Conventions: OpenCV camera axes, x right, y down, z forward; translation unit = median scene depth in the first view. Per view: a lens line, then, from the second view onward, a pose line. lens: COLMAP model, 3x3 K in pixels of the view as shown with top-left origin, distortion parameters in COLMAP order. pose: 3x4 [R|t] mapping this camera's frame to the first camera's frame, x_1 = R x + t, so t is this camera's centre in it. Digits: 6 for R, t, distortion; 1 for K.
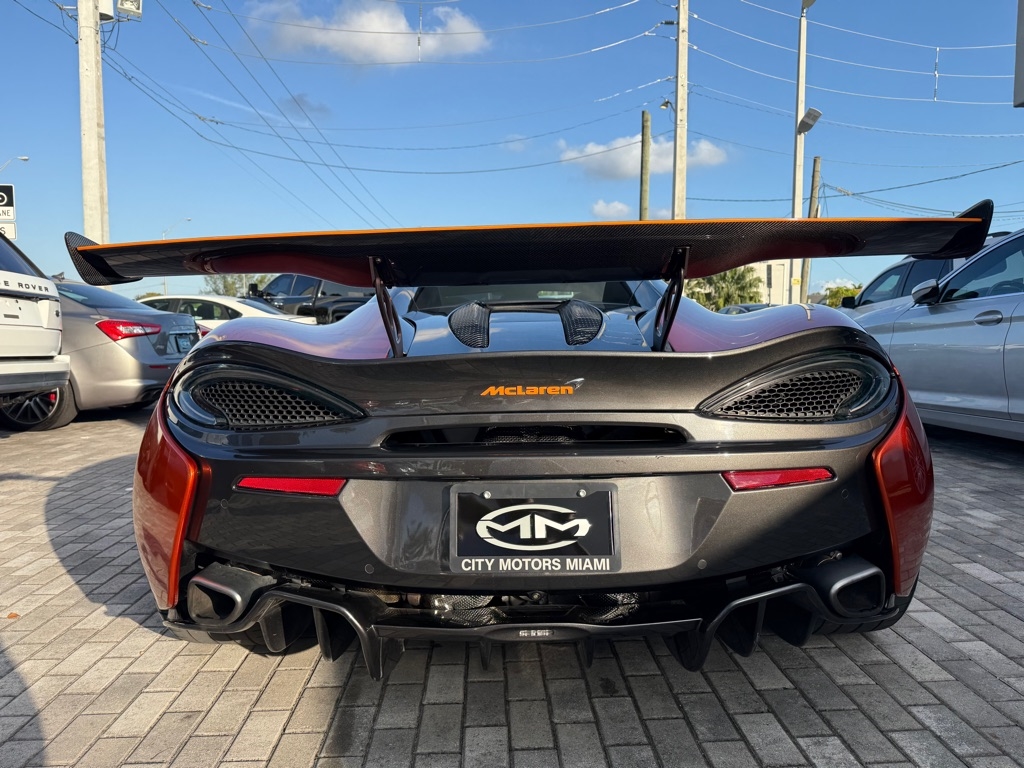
lens RADIAL K [[726.4, 0, 513.0], [0, 726.4, 394.4], [0, 0, 1]] dist [0.037803, -0.051649]
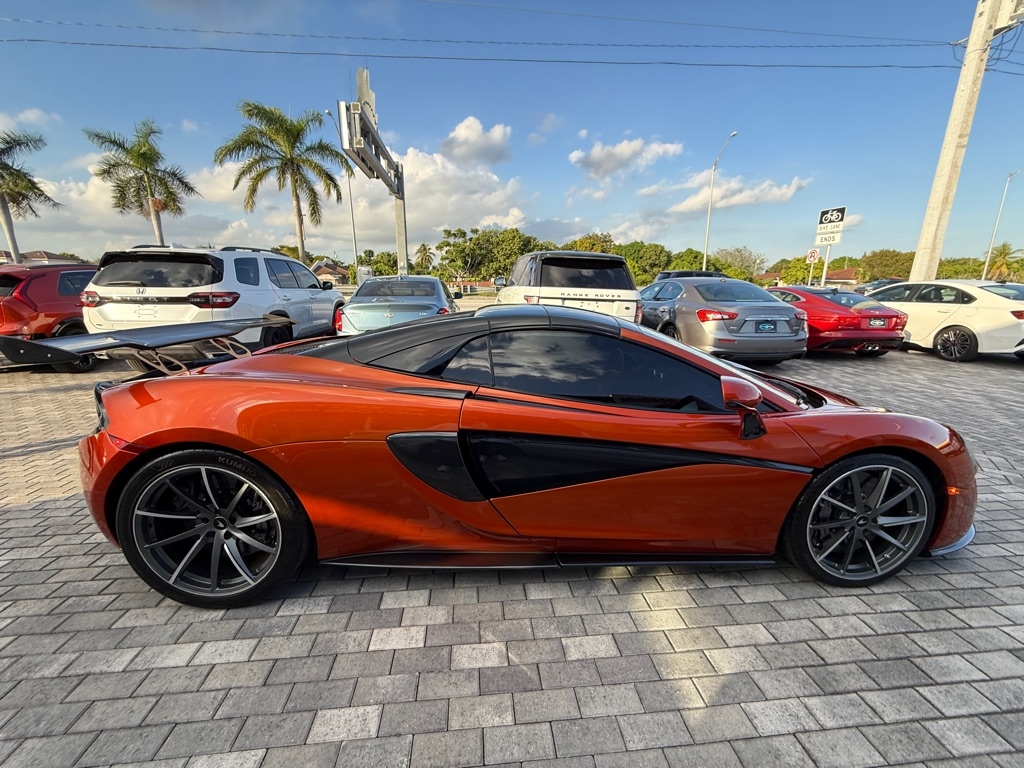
lens RADIAL K [[409.0, 0, 508.9], [0, 409.0, 385.8], [0, 0, 1]] dist [0.000224, 0.000190]
pose [[0.056159, 0.248834, -0.966917, 0.382140], [-0.098736, 0.965082, 0.242628, -0.114917], [0.993528, 0.081844, 0.078767, 0.482802]]
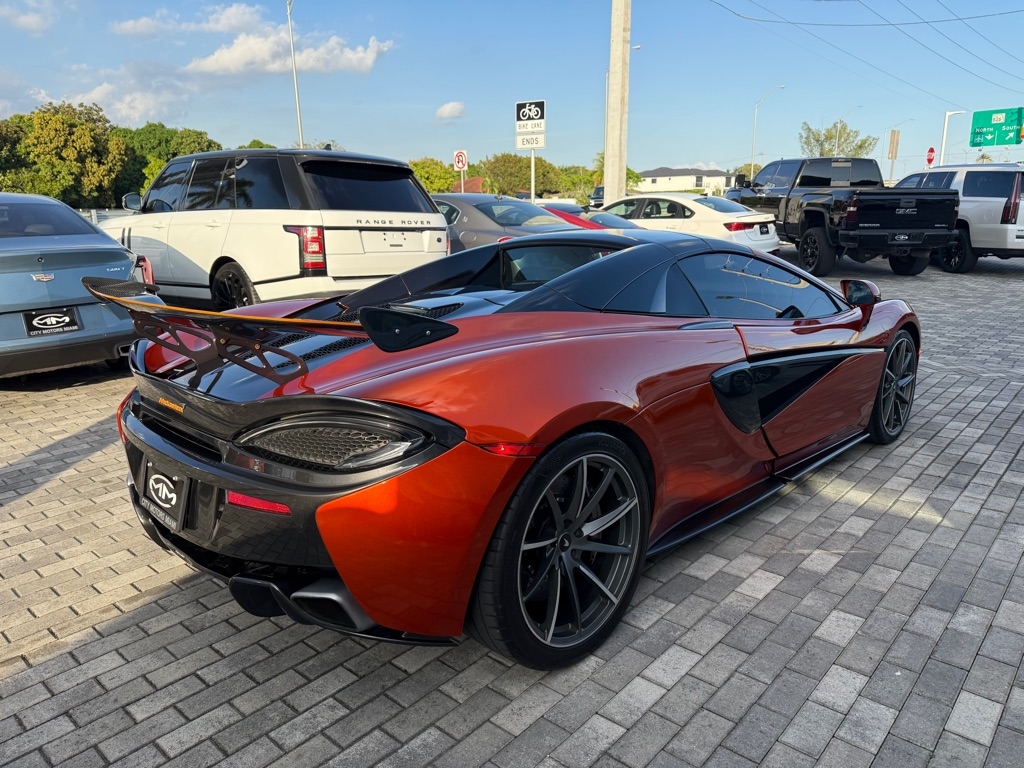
lens RADIAL K [[726.4, 0, 513.0], [0, 726.4, 394.4], [0, 0, 1]] dist [0.037803, -0.051649]
pose [[0.719973, 0.176113, -0.671285, 0.337108], [-0.056690, 0.978958, 0.196029, -0.080633], [0.691683, -0.103080, 0.714807, 0.083312]]
